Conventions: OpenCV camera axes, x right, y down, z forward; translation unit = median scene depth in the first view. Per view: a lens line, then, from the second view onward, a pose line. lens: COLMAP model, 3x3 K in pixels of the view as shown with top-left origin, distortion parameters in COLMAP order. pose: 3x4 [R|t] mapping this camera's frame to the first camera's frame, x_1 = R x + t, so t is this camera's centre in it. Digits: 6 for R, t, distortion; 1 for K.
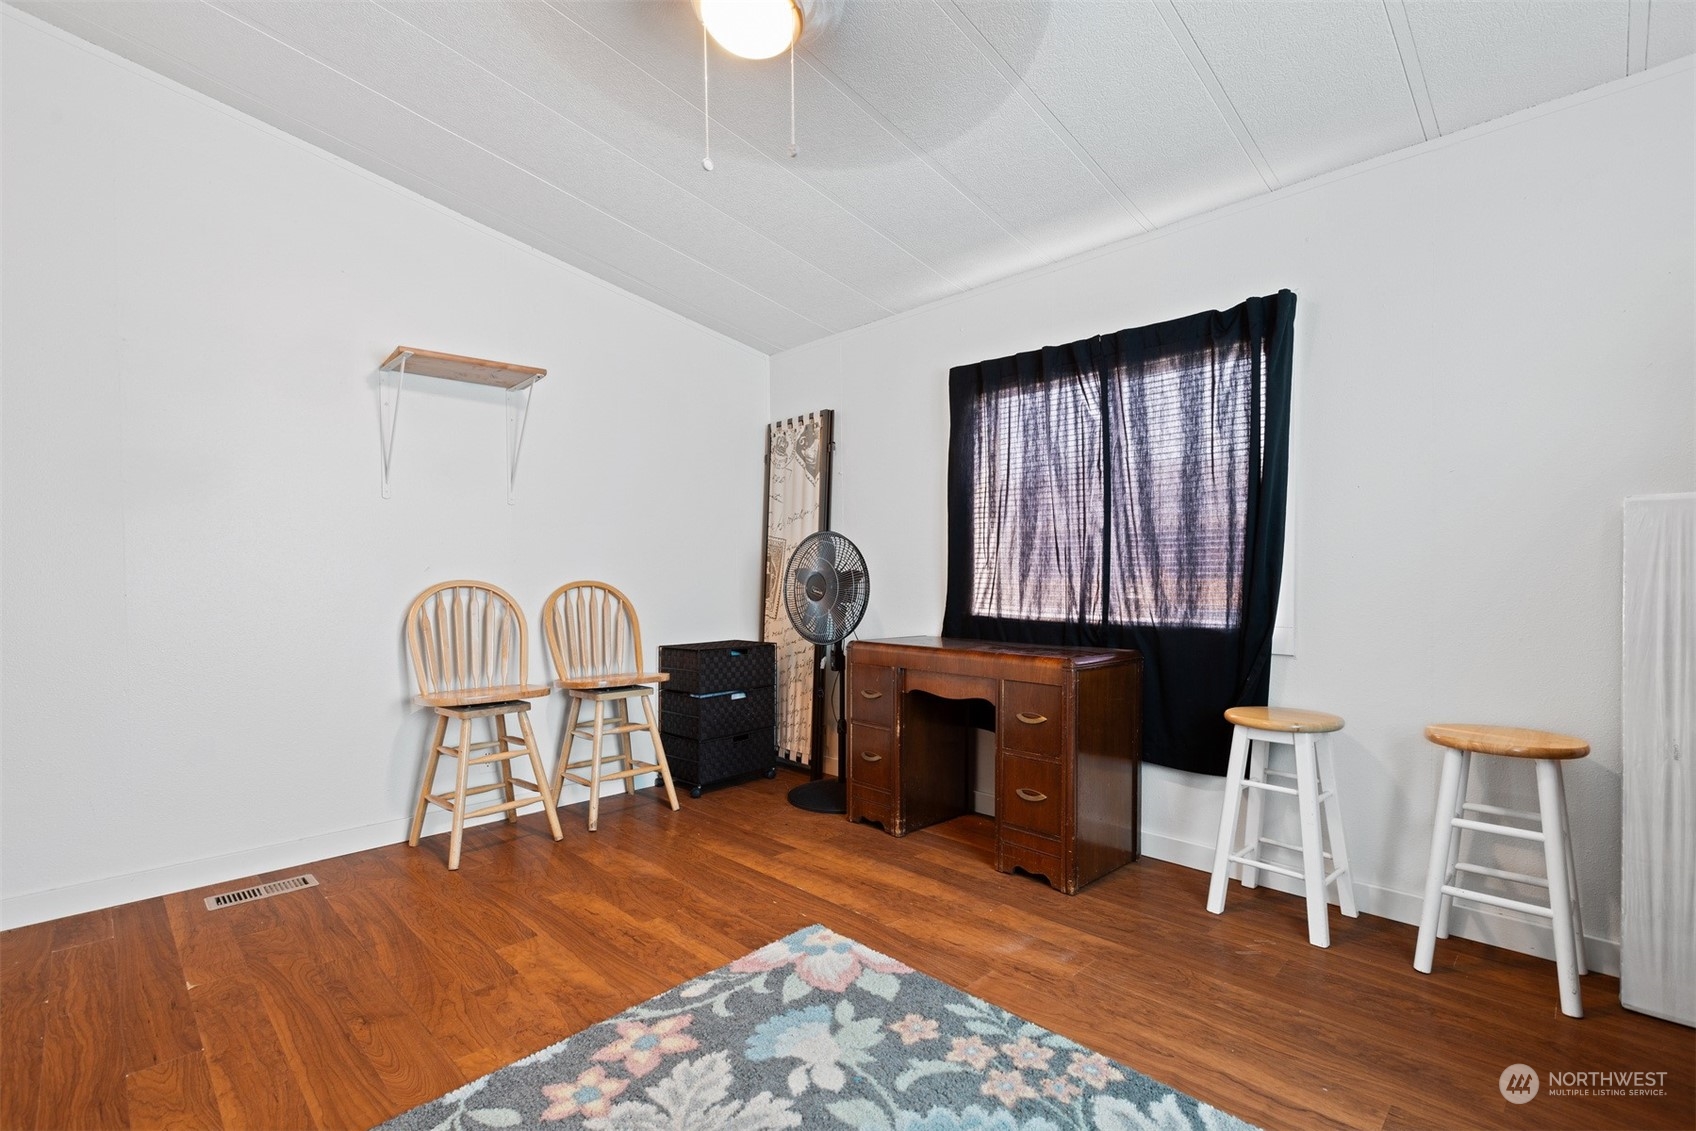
lens RADIAL K [[772.2, 0, 848.3], [0, 772.2, 569.9], [0, 0, 1]] dist [-0.003589, -0.000229]
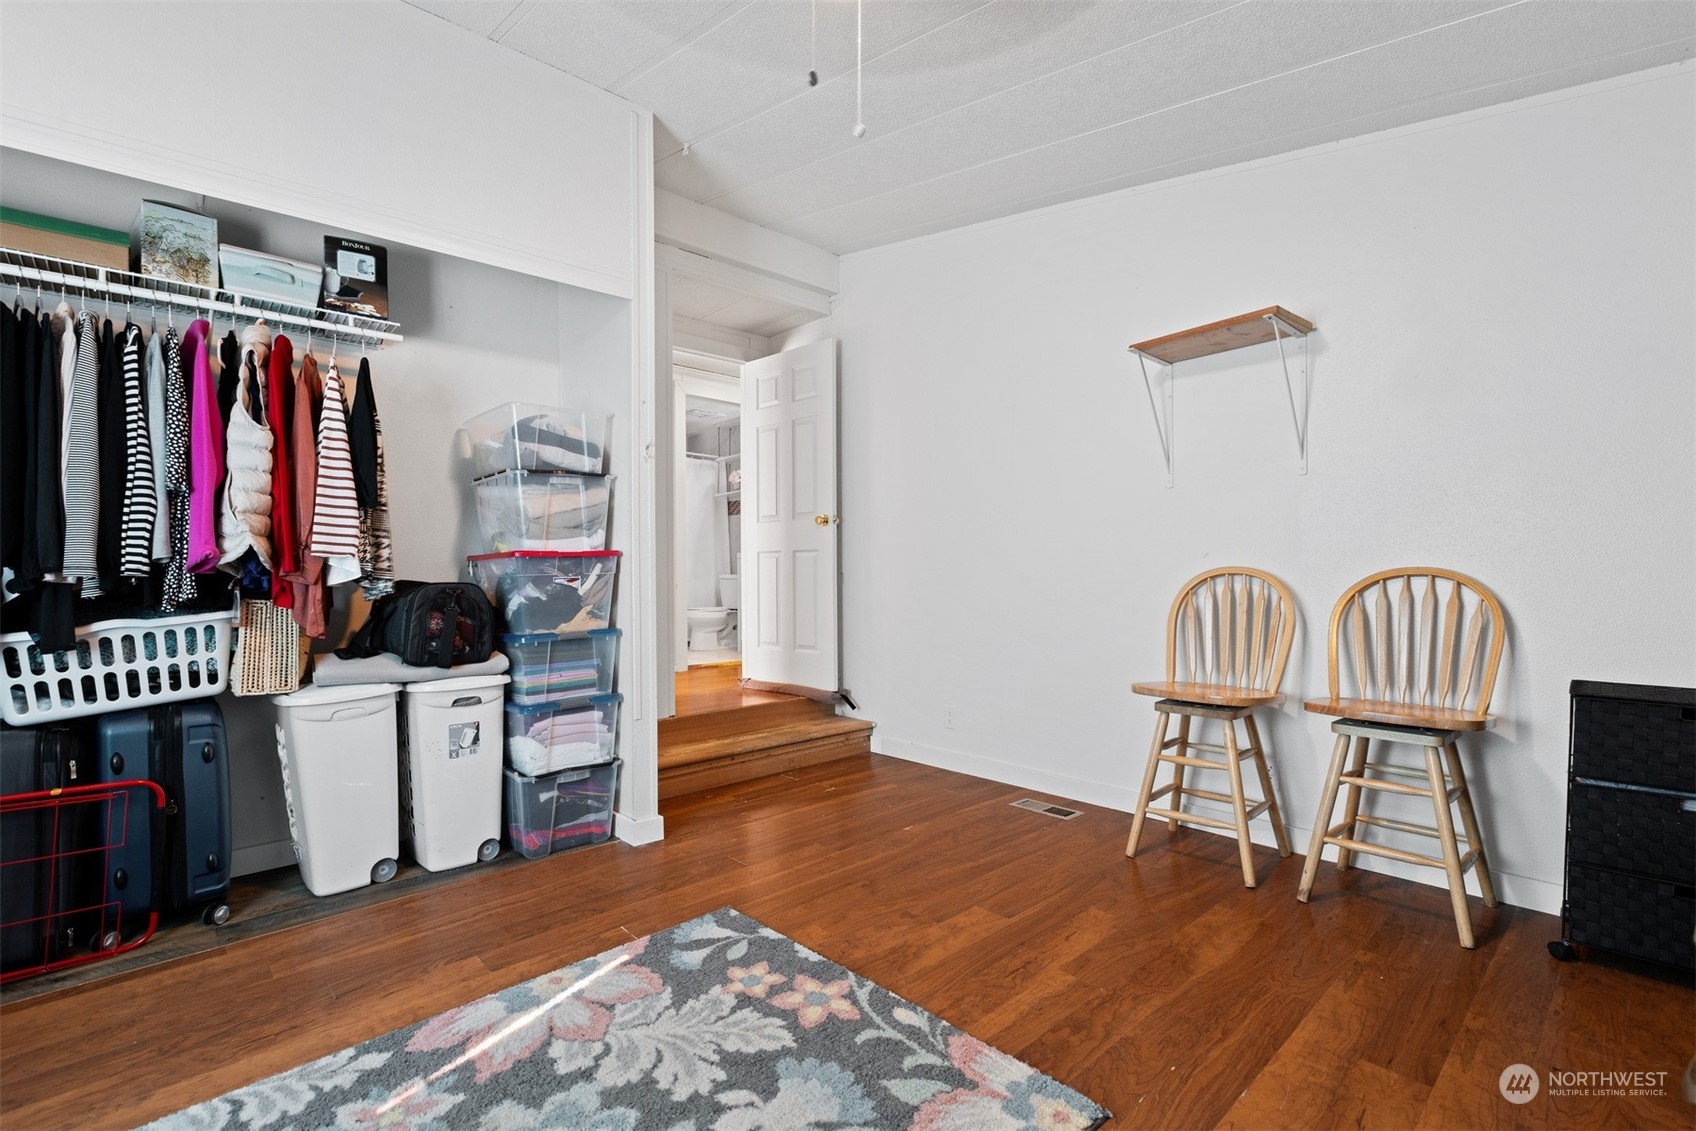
lens RADIAL K [[772.2, 0, 848.9], [0, 772.2, 576.7], [0, 0, 1]] dist [-0.003589, -0.000229]
pose [[-0.054875, 0.015060, -0.998380, 0.656653], [0.016707, 0.999760, 0.014163, 0.006997], [0.998353, -0.015903, -0.055113, 0.909383]]
